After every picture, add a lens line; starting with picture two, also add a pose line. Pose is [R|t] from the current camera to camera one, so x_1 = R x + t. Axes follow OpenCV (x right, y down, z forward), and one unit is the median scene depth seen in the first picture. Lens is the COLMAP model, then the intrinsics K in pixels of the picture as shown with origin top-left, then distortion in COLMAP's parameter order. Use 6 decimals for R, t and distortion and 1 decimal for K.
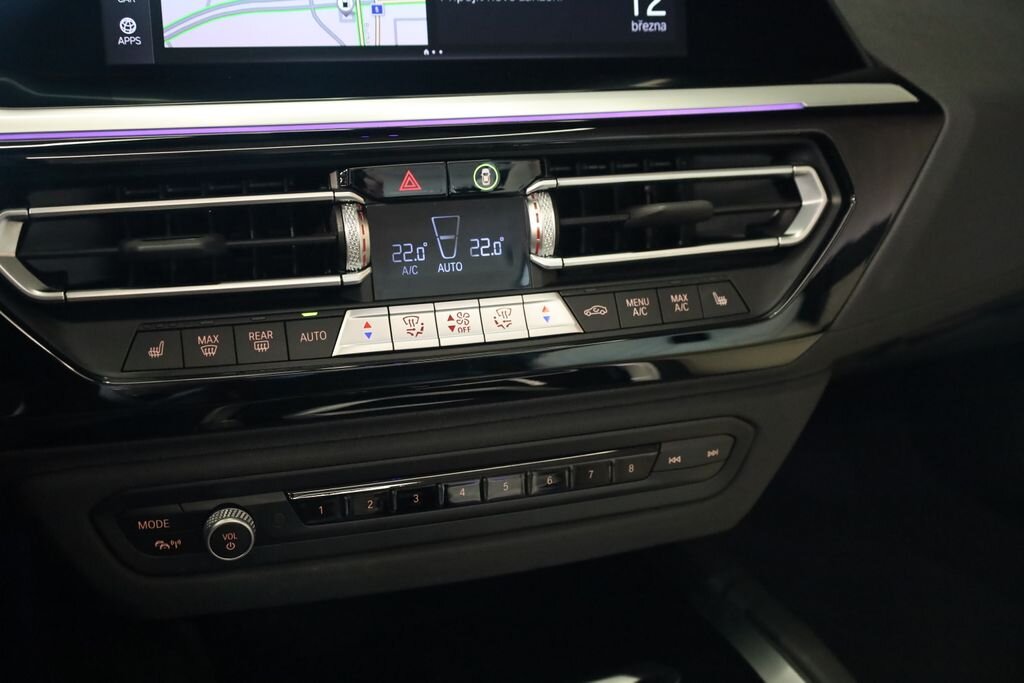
lens RADIAL K [[1167.2, 0, 515.5], [0, 1167.2, 341.4], [0, 0, 1]] dist [-0.052614, 0.000000]
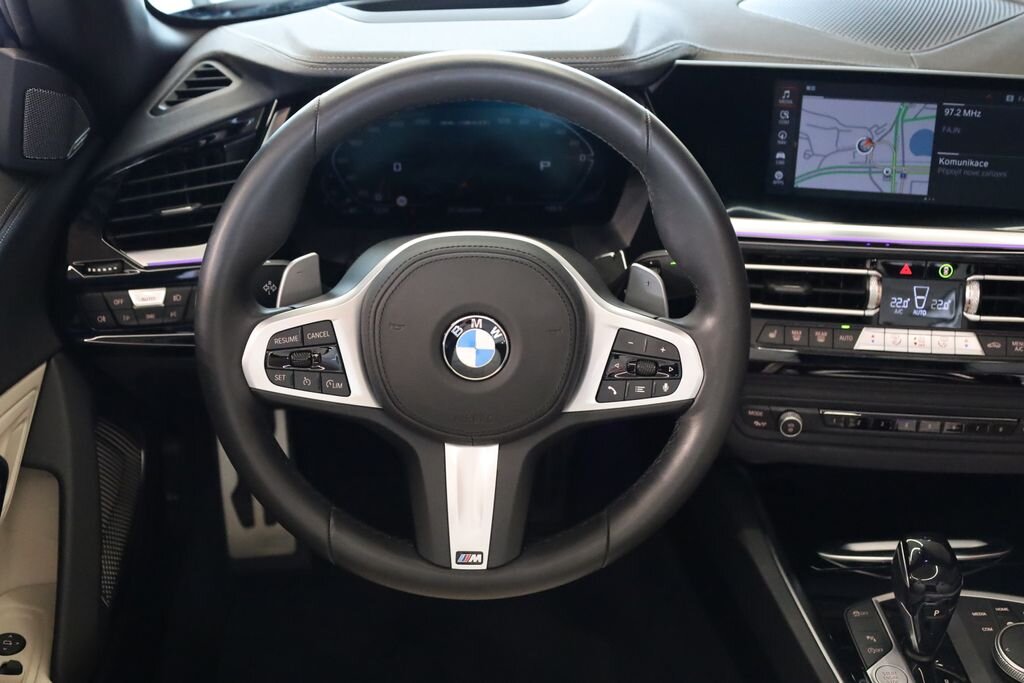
lens RADIAL K [[1361.0, 0, 514.1], [0, 1361.0, 335.4], [0, 0, 1]] dist [-0.010564, 0.000000]
pose [[0.934002, 0.164002, -0.317401, 0.040347], [-0.136852, 0.984884, 0.106183, -0.178259], [0.330017, -0.055738, 0.942328, -1.417173]]
